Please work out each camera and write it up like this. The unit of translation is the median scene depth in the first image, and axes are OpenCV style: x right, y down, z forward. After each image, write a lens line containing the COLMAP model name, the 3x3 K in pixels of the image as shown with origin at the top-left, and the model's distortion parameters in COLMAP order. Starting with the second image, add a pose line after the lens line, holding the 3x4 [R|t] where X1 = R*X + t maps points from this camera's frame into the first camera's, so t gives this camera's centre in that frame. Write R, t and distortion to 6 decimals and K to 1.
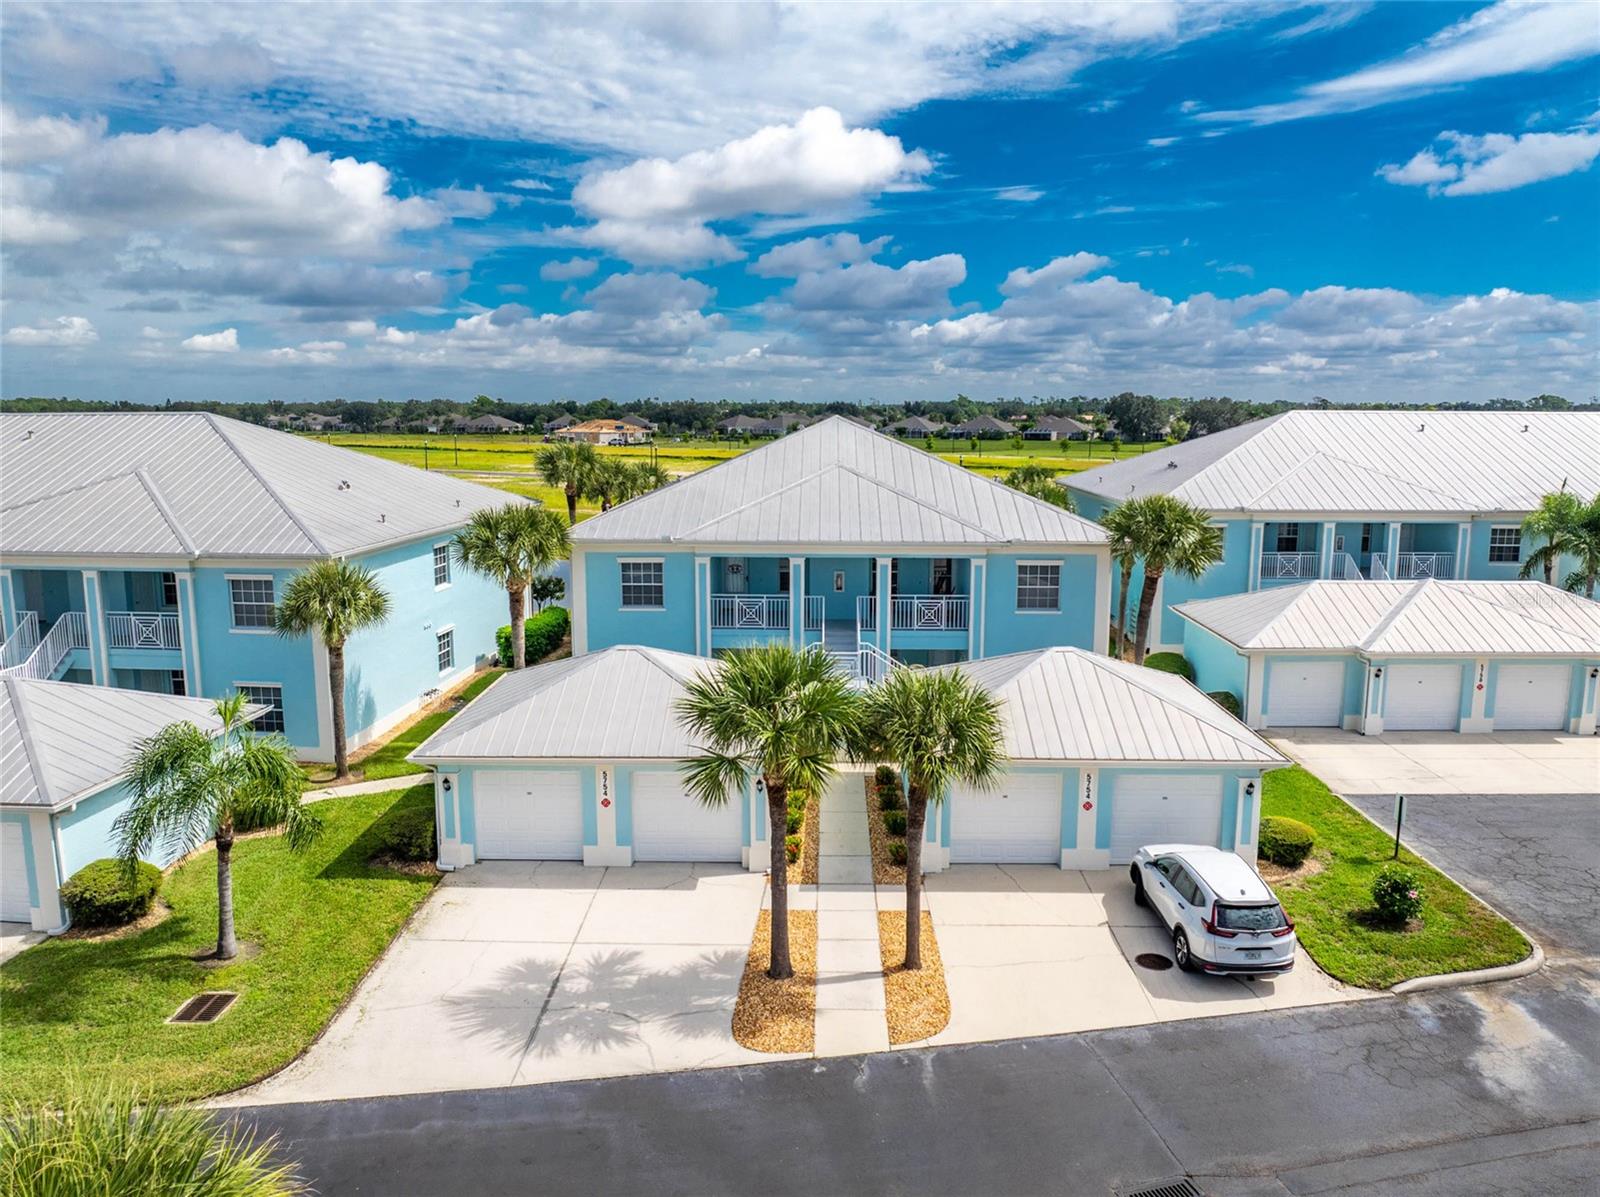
lens RADIAL K [[1136.7, 0, 802.8], [0, 1136.7, 606.5], [0, 0, 1]] dist [-0.050643, 0.021254]
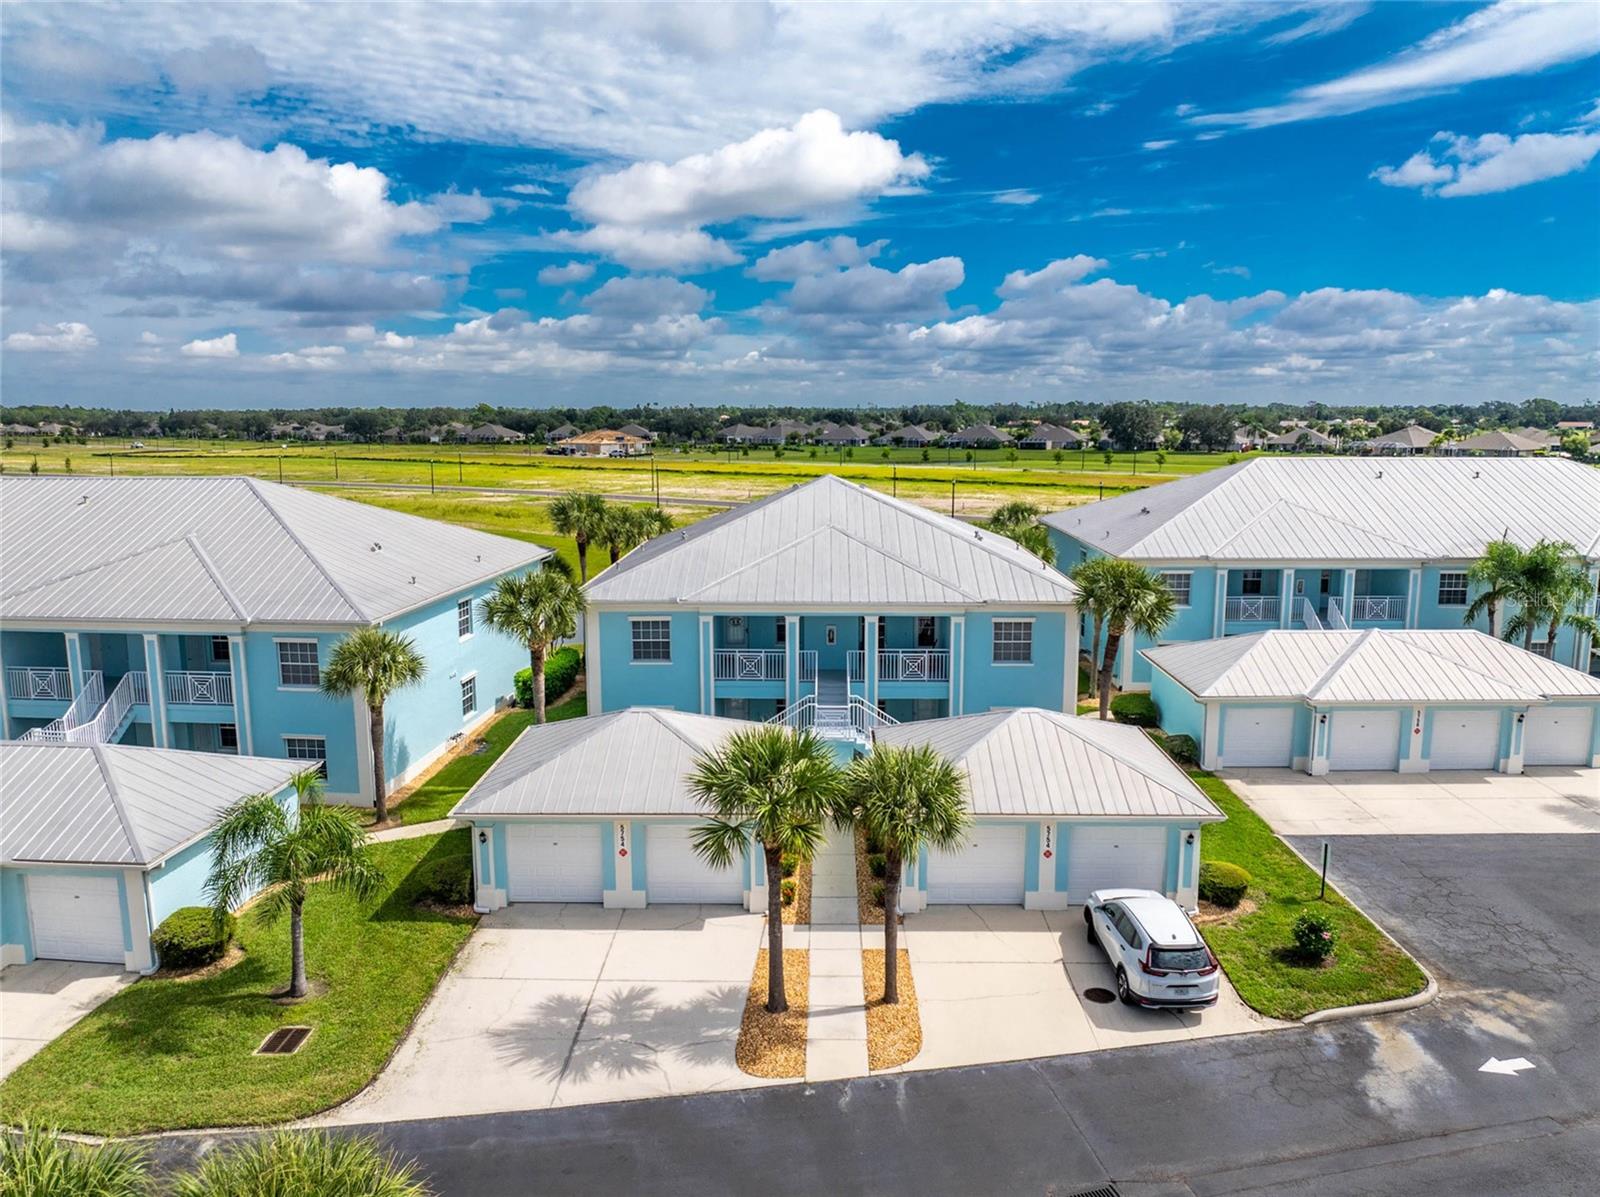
lens RADIAL K [[1136.7, 0, 802.0], [0, 1136.7, 602.8], [0, 0, 1]] dist [-0.050643, 0.021254]
pose [[0.999990, -0.004483, -0.000339, 0.005120], [0.004482, 0.999979, -0.004656, -0.054559], [0.000360, 0.004654, 0.999989, -0.103805]]
